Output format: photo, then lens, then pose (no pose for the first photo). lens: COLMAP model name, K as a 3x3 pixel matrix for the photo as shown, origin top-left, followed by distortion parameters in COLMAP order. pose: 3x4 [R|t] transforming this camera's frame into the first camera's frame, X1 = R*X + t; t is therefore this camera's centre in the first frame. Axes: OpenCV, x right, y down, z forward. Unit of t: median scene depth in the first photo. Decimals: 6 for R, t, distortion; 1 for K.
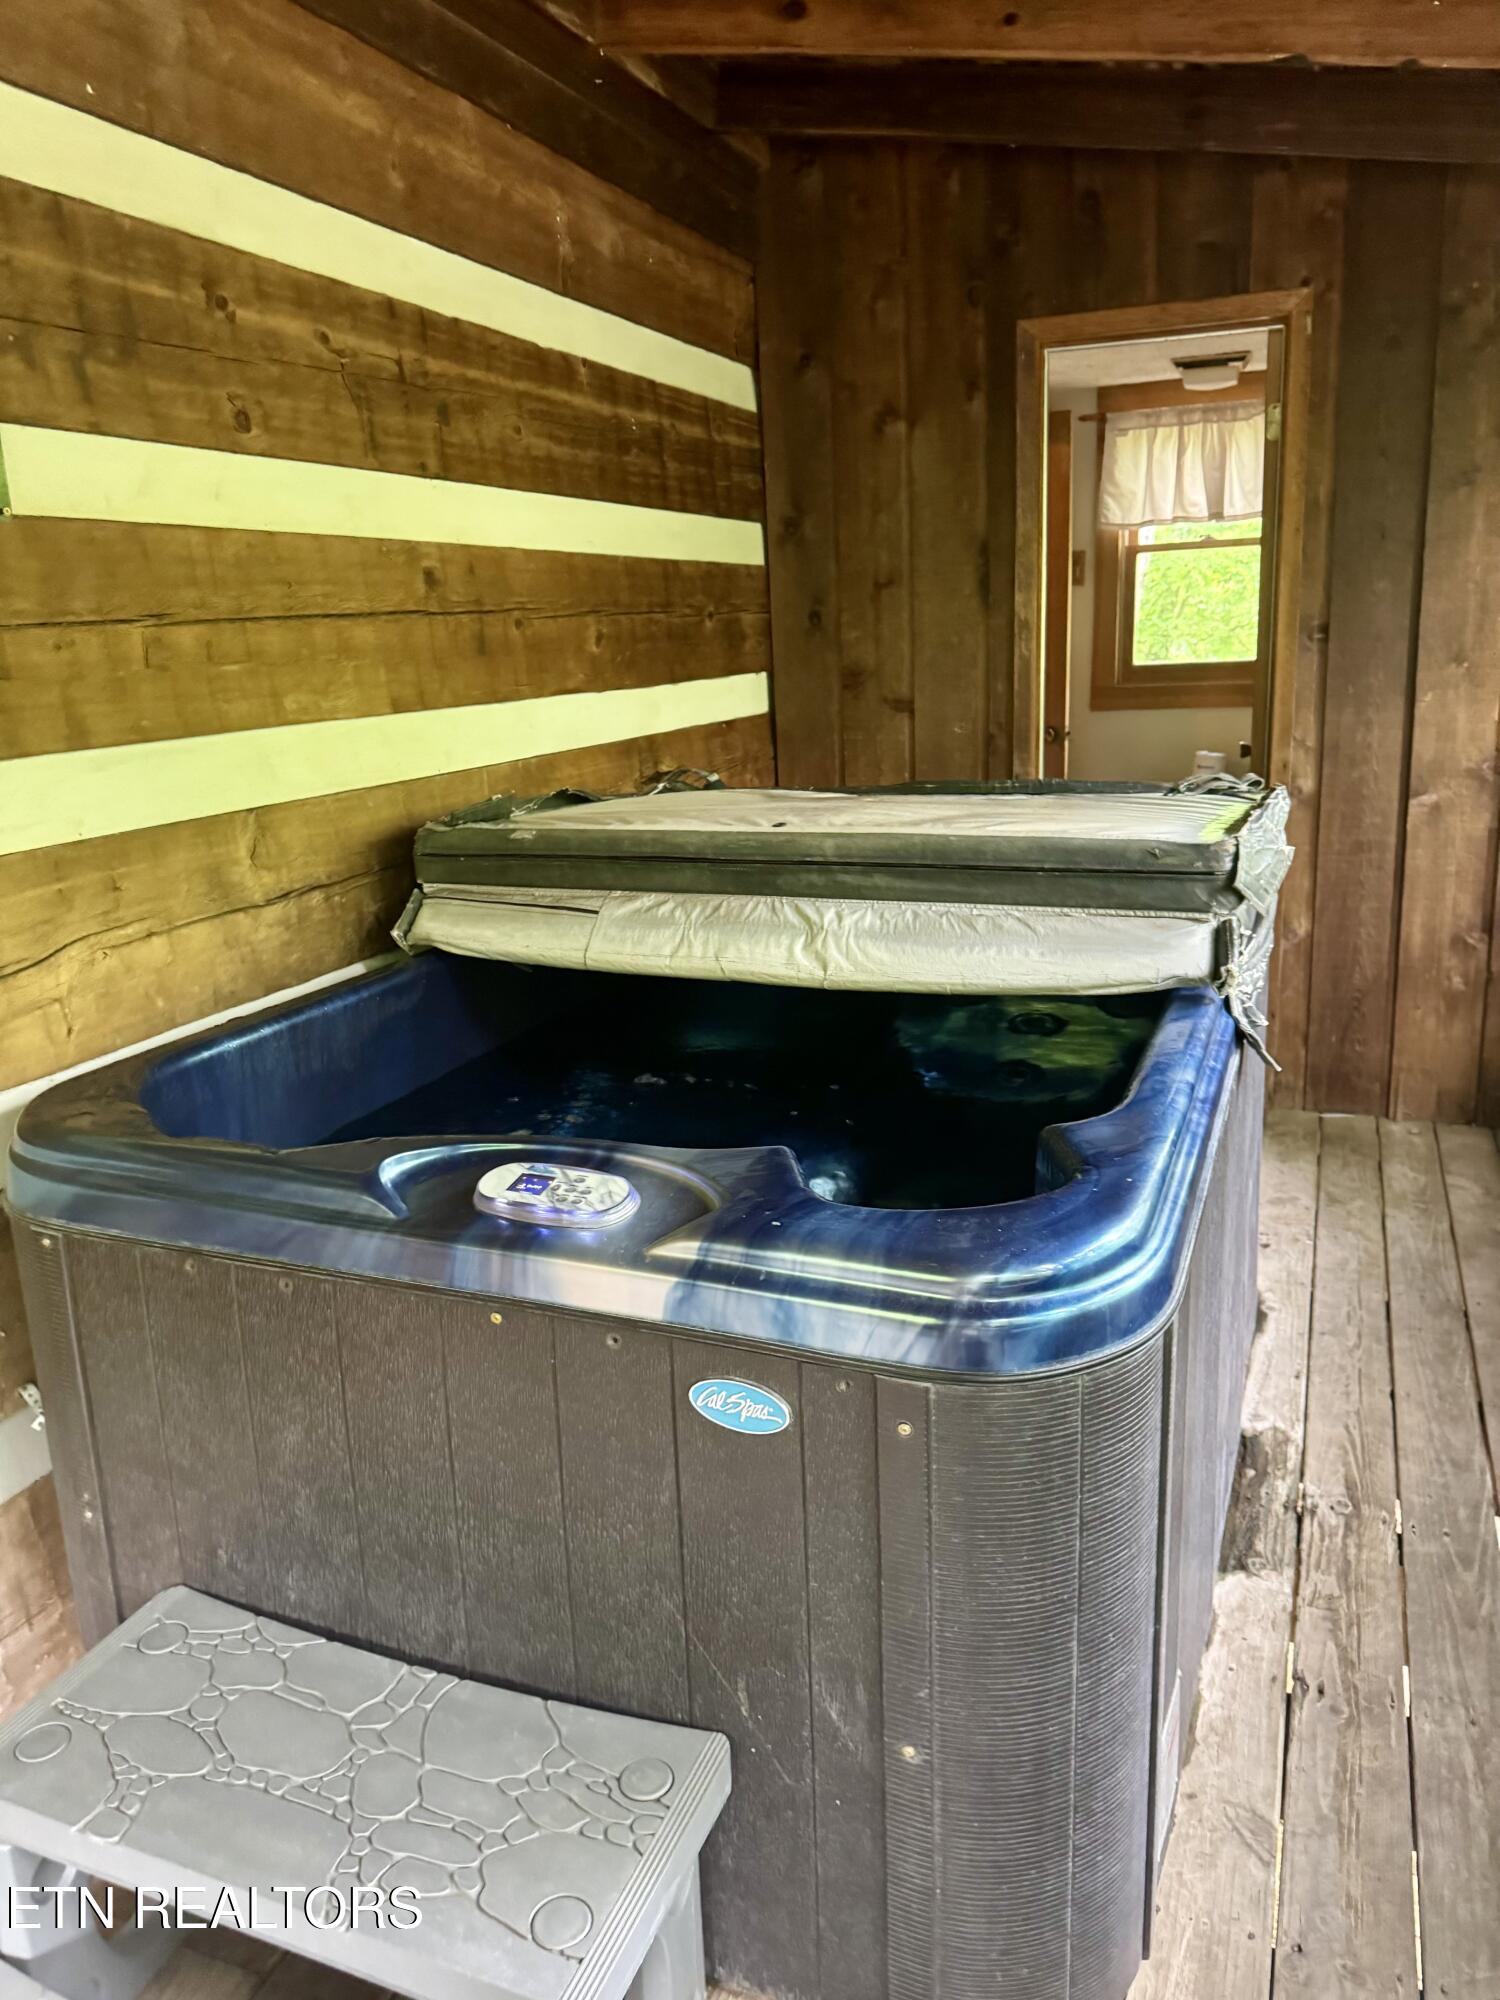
lens RADIAL K [[1416.3, 0, 743.2], [0, 1416.3, 988.7], [0, 0, 1]] dist [0.043631, -0.055639]
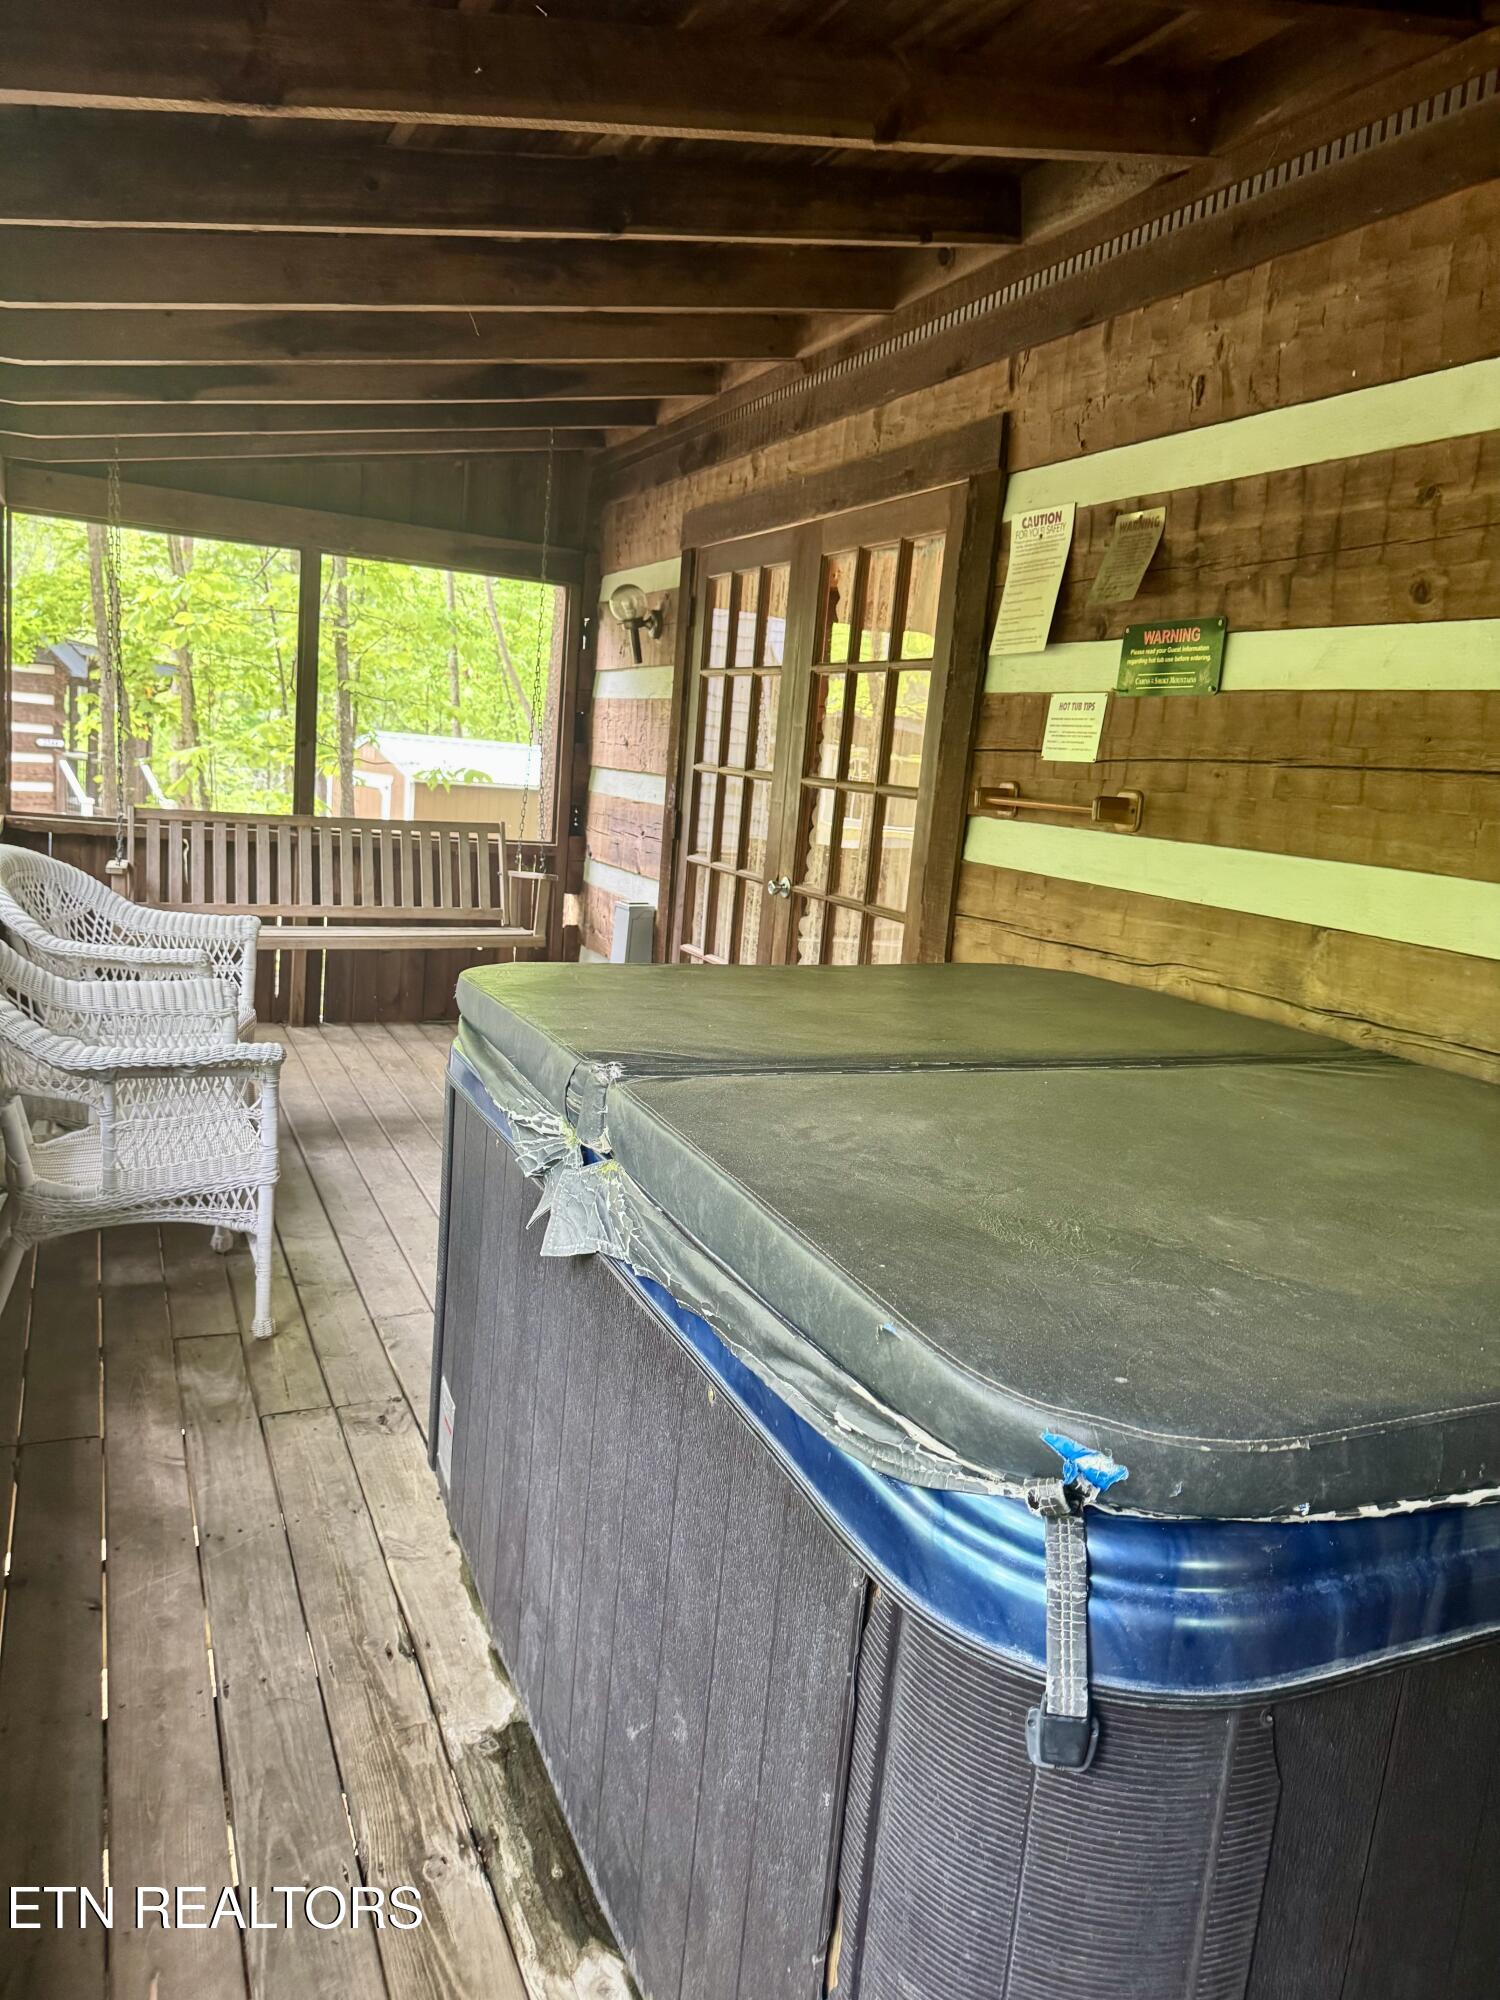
lens RADIAL K [[1437.1, 0, 761.8], [0, 1437.1, 1004.4], [0, 0, 1]] dist [0.063666, -0.063102]
pose [[-0.684486, 0.113967, -0.720062, 0.853031], [-0.232840, 0.901798, 0.364068, -0.407393], [0.690843, 0.416858, -0.590733, 1.462358]]
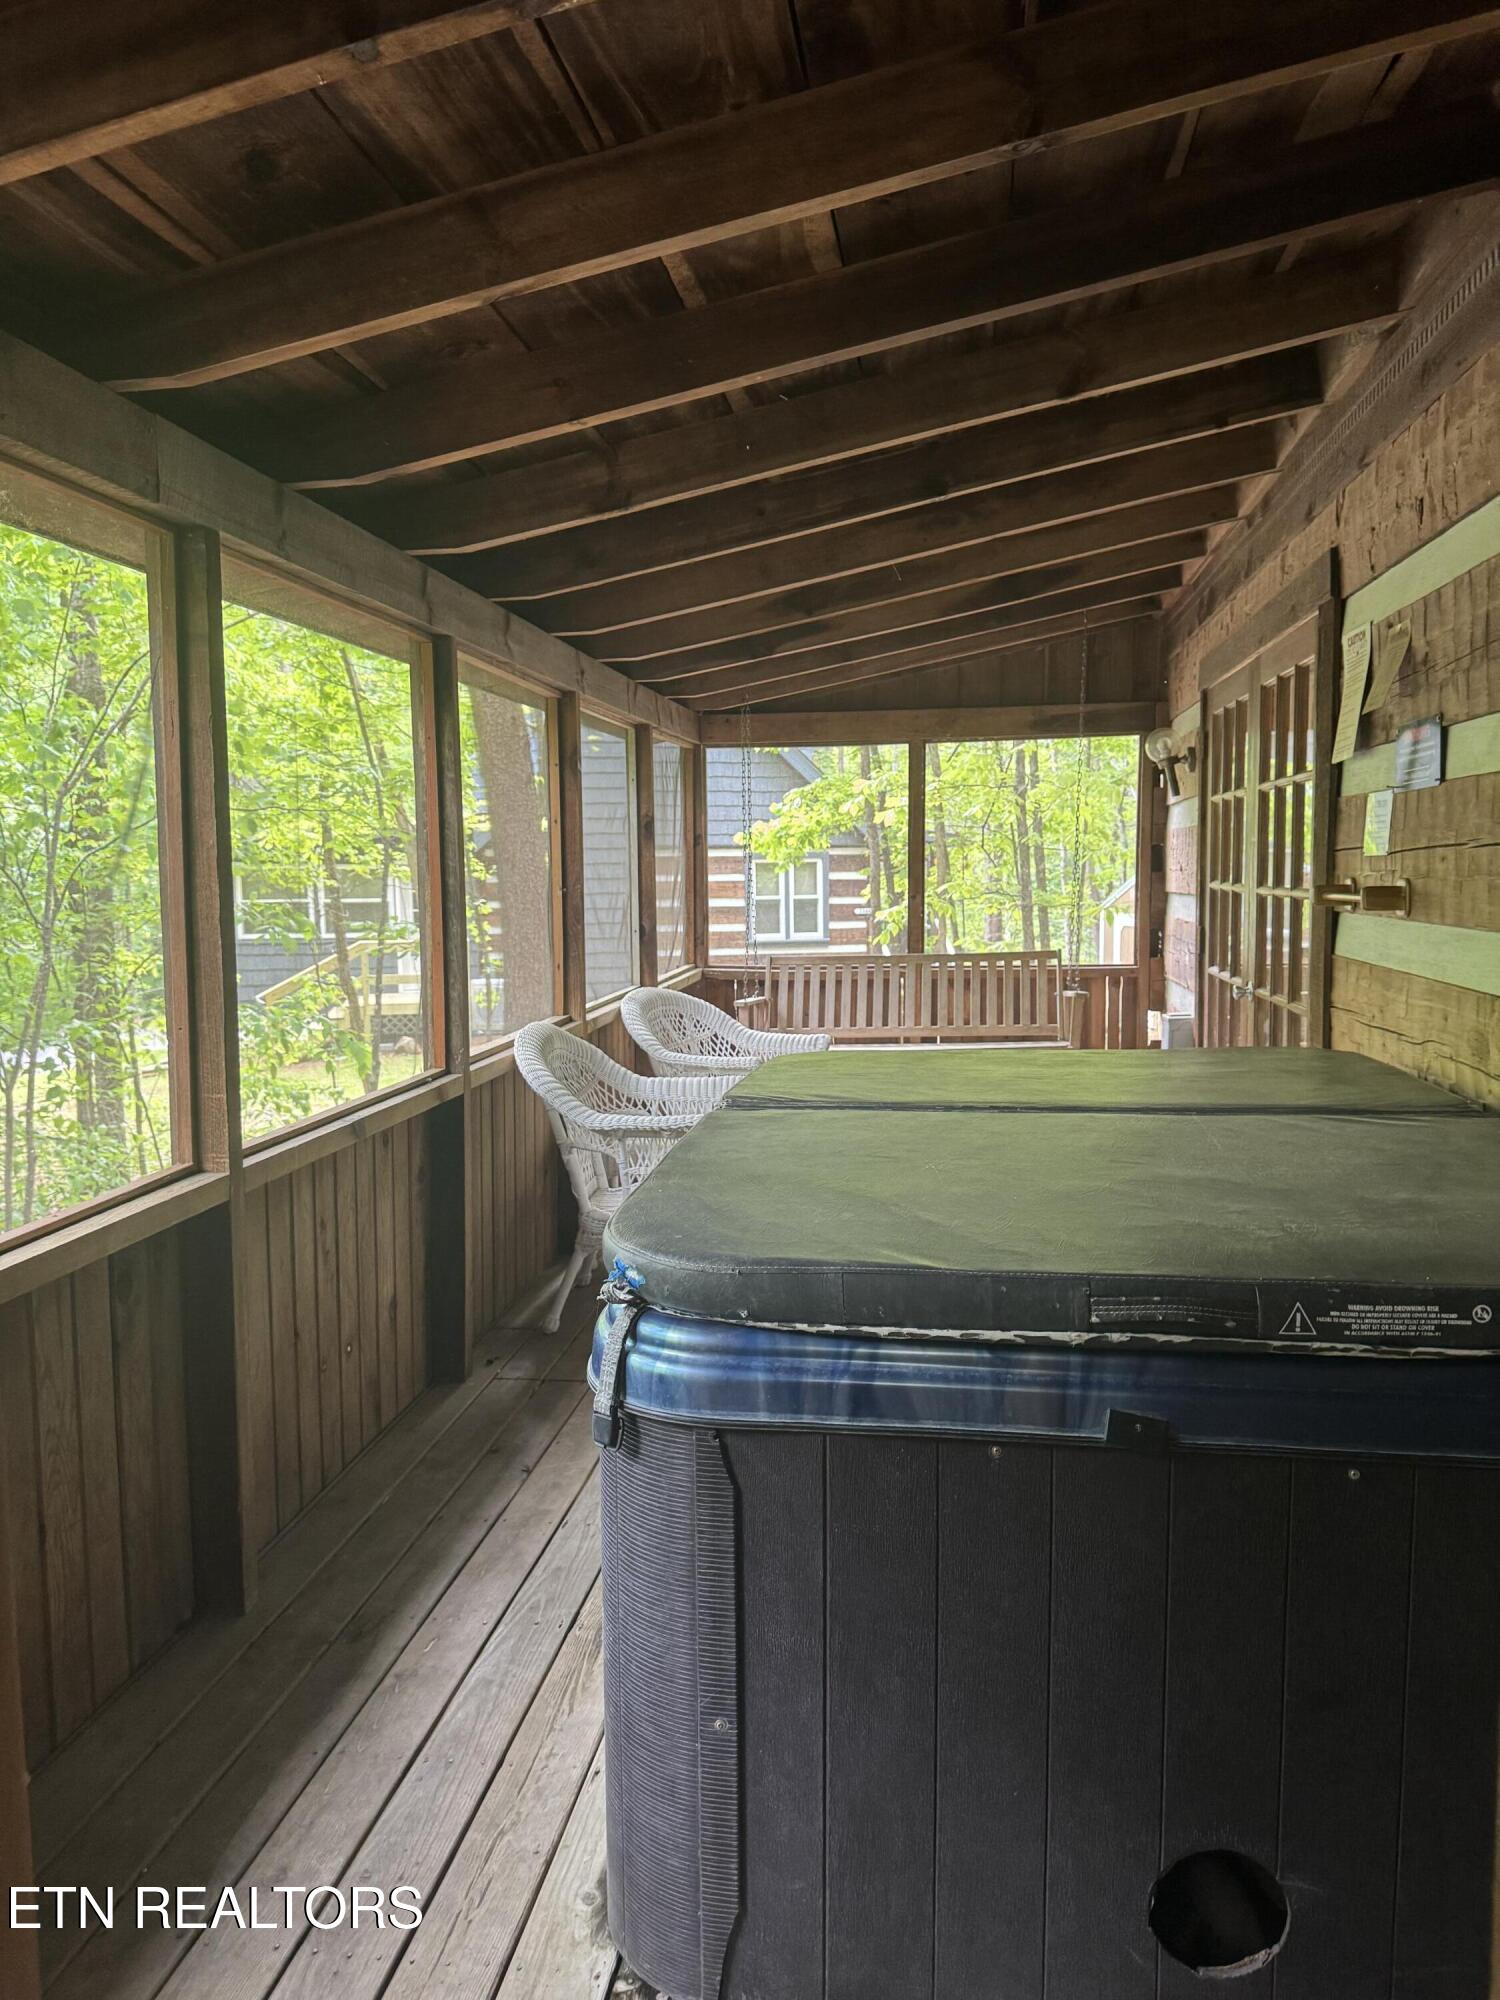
lens RADIAL K [[1437.1, 0, 761.8], [0, 1437.1, 1004.4], [0, 0, 1]] dist [0.063666, -0.063102]
pose [[-0.967046, 0.079749, -0.241790, 0.571676], [-0.008859, 0.938563, 0.344995, -0.558269], [0.254448, 0.335768, -0.906927, 2.037684]]
